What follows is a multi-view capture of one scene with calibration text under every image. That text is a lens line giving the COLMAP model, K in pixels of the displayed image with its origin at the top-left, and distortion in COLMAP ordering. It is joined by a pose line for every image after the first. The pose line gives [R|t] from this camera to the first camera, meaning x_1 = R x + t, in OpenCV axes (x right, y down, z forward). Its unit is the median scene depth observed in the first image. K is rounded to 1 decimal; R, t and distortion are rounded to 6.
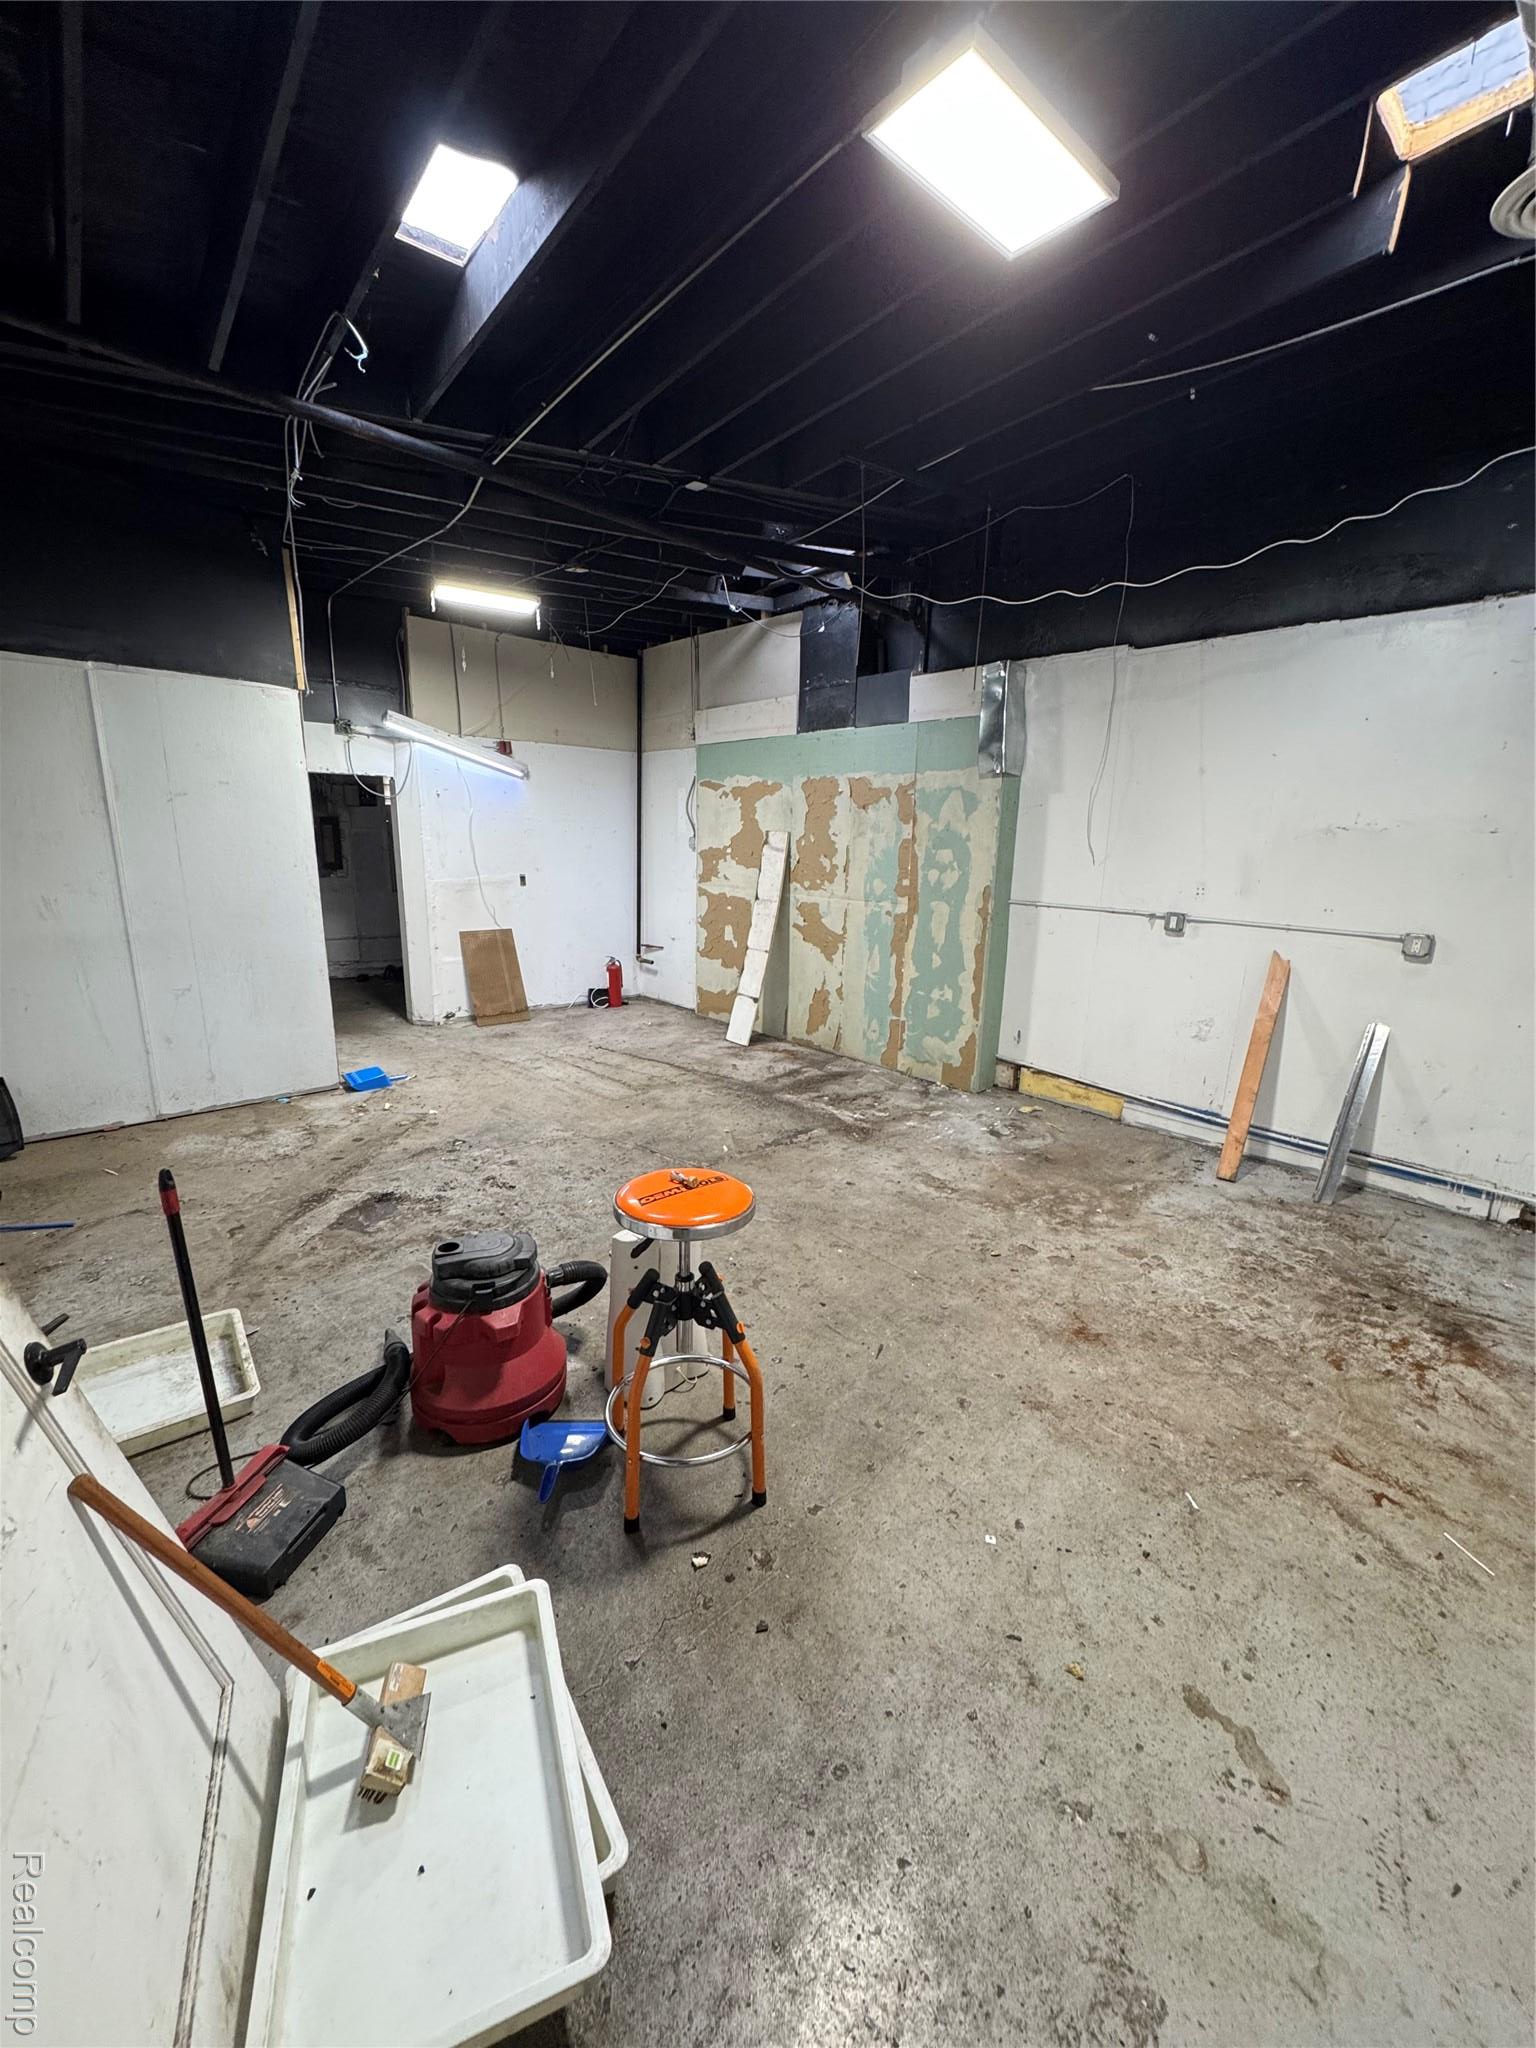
lens RADIAL K [[813.5, 0, 769.8], [0, 813.5, 1027.0], [0, 0, 1]] dist [-0.001744, 0.000588]
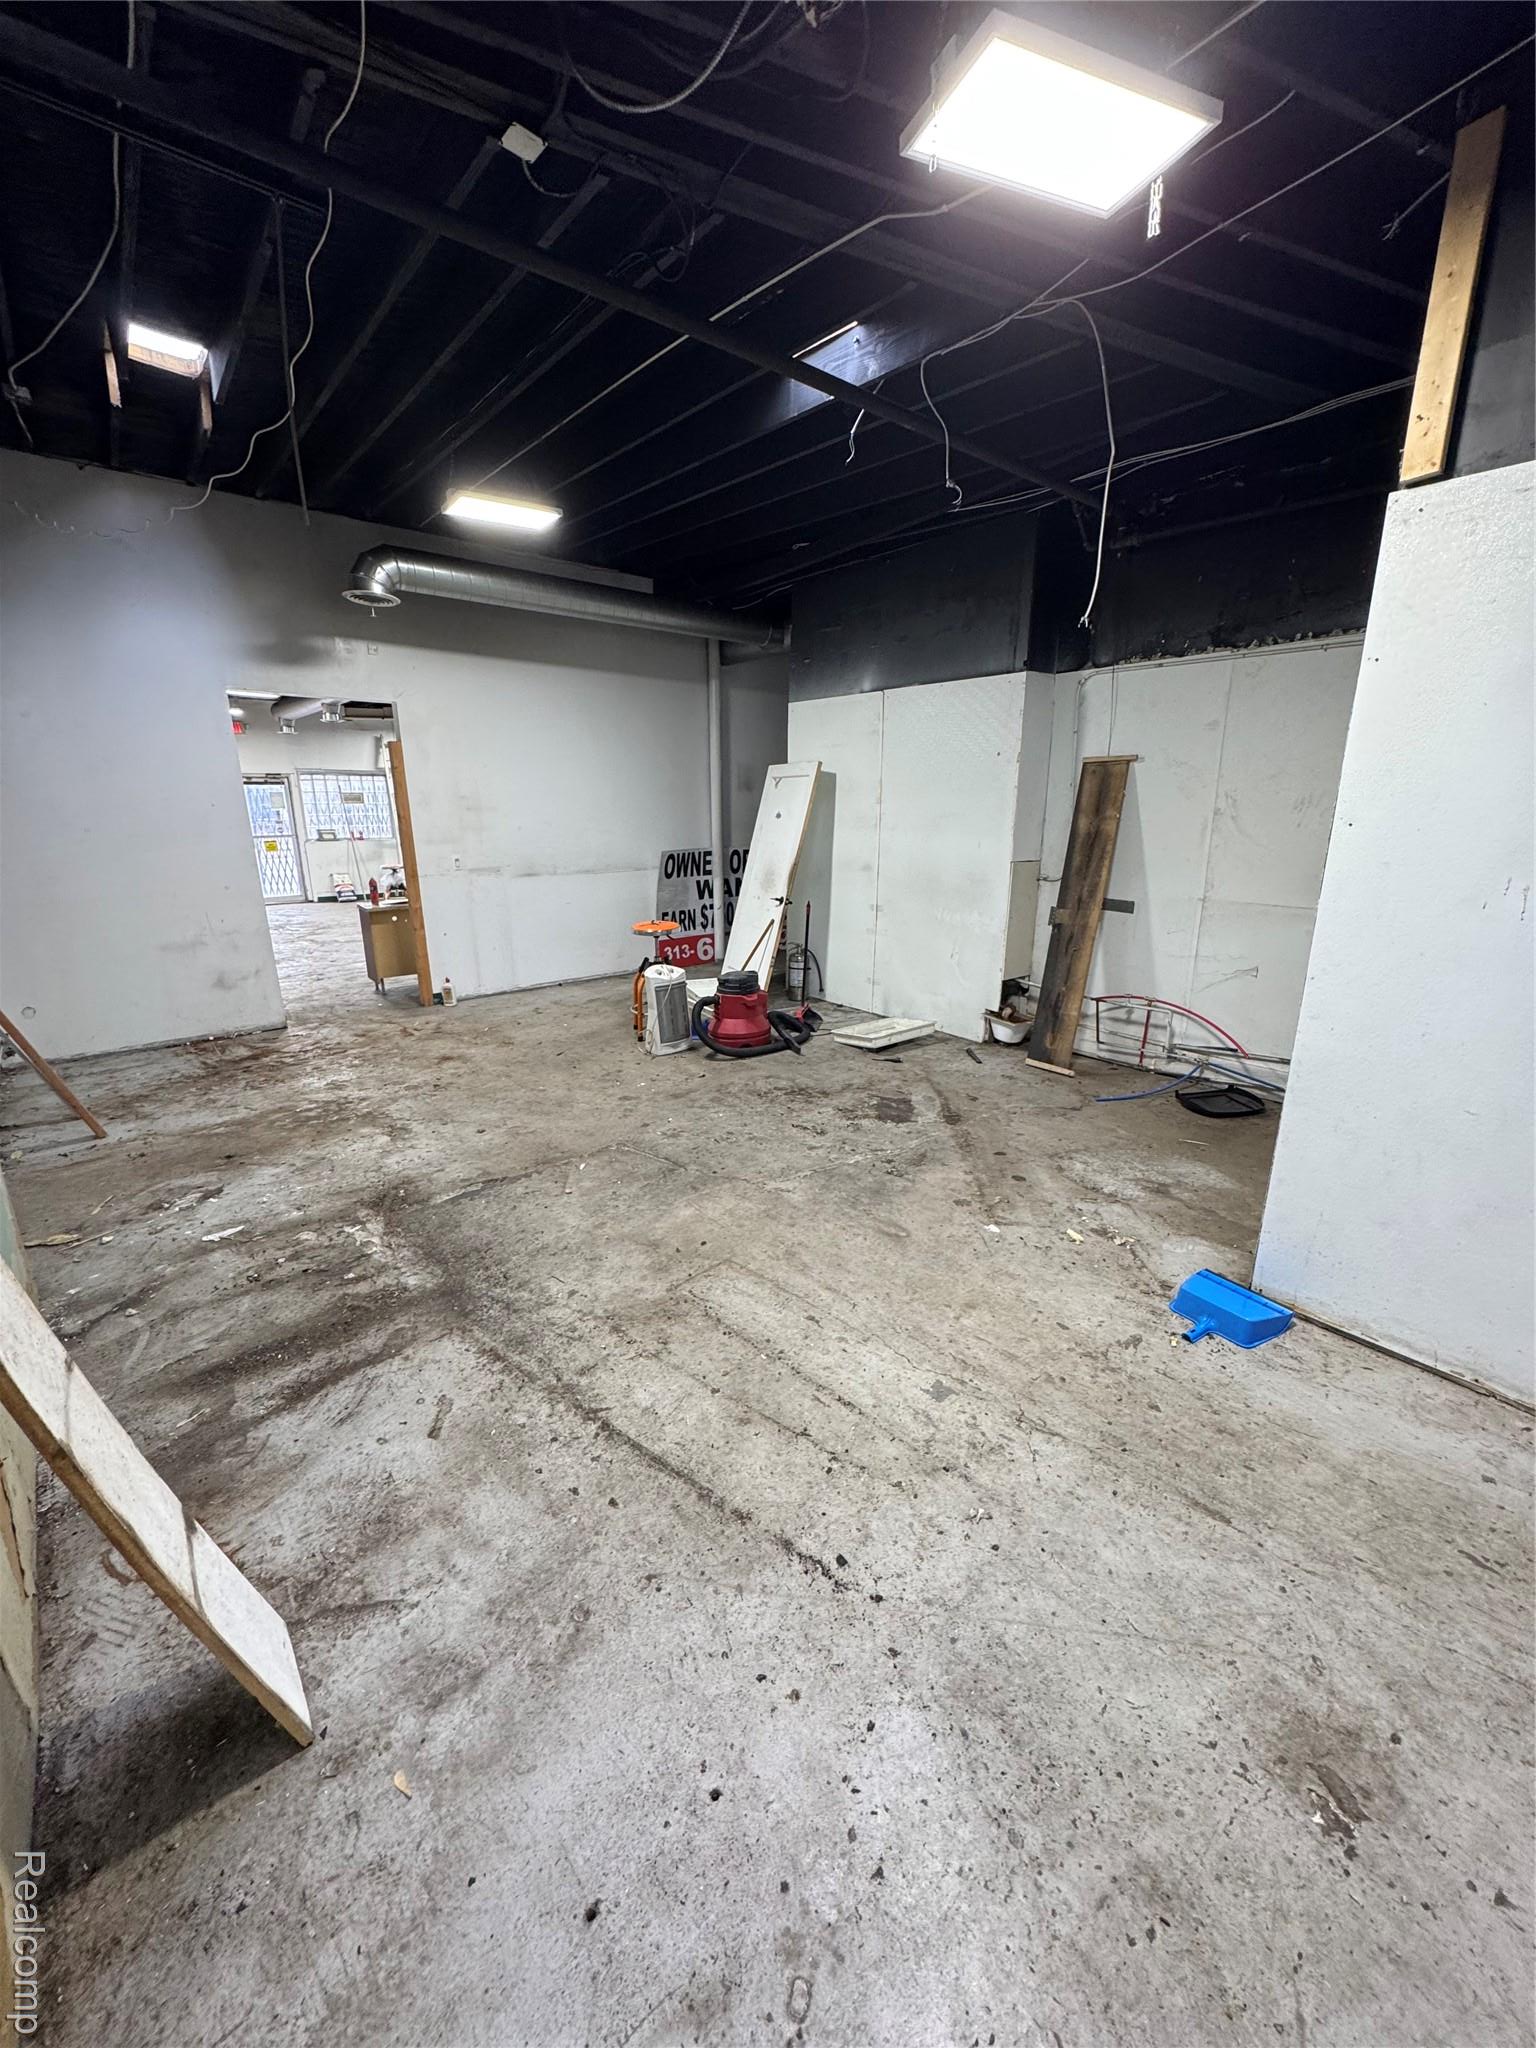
lens RADIAL K [[813.5, 0, 766.8], [0, 813.5, 1028.6], [0, 0, 1]] dist [-0.001744, 0.000588]
pose [[-0.999040, -0.028886, 0.032928, -0.227557], [-0.009293, 0.874396, 0.485125, -0.330524], [-0.042805, 0.484353, -0.873825, 1.389885]]
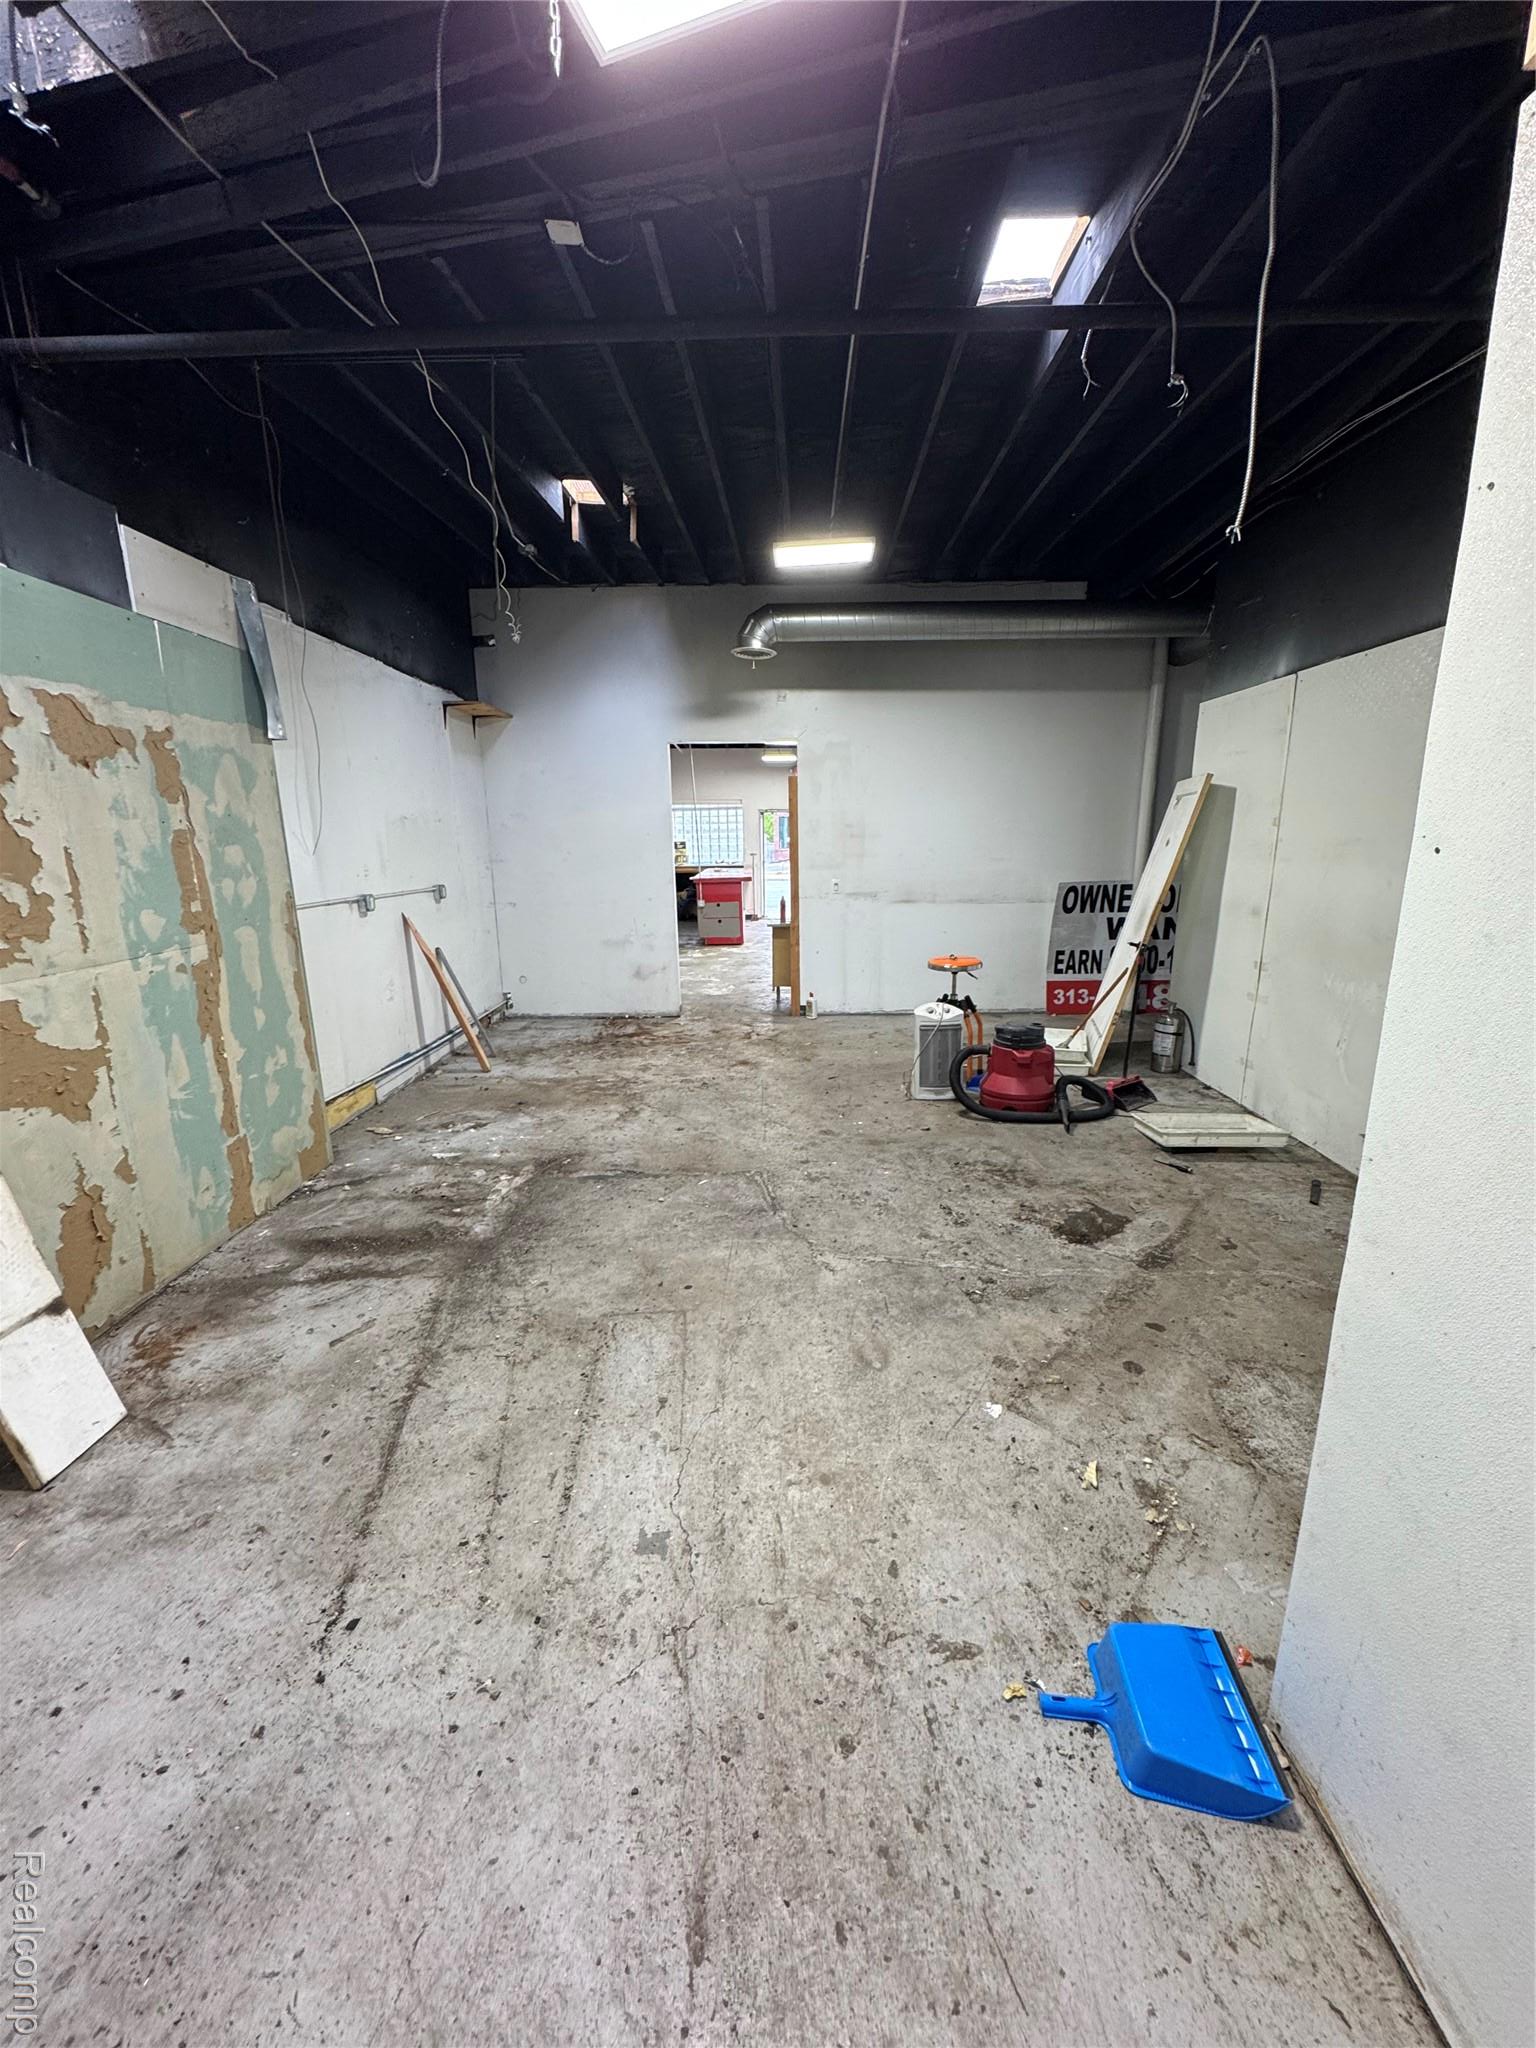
lens RADIAL K [[813.5, 0, 767.6], [0, 813.5, 1026.3], [0, 0, 1]] dist [-0.001744, 0.000588]
pose [[-0.730190, -0.168163, 0.662226, -0.547507], [0.154230, 0.903654, 0.399529, -0.284494], [-0.665609, 0.393867, -0.633903, 1.198401]]
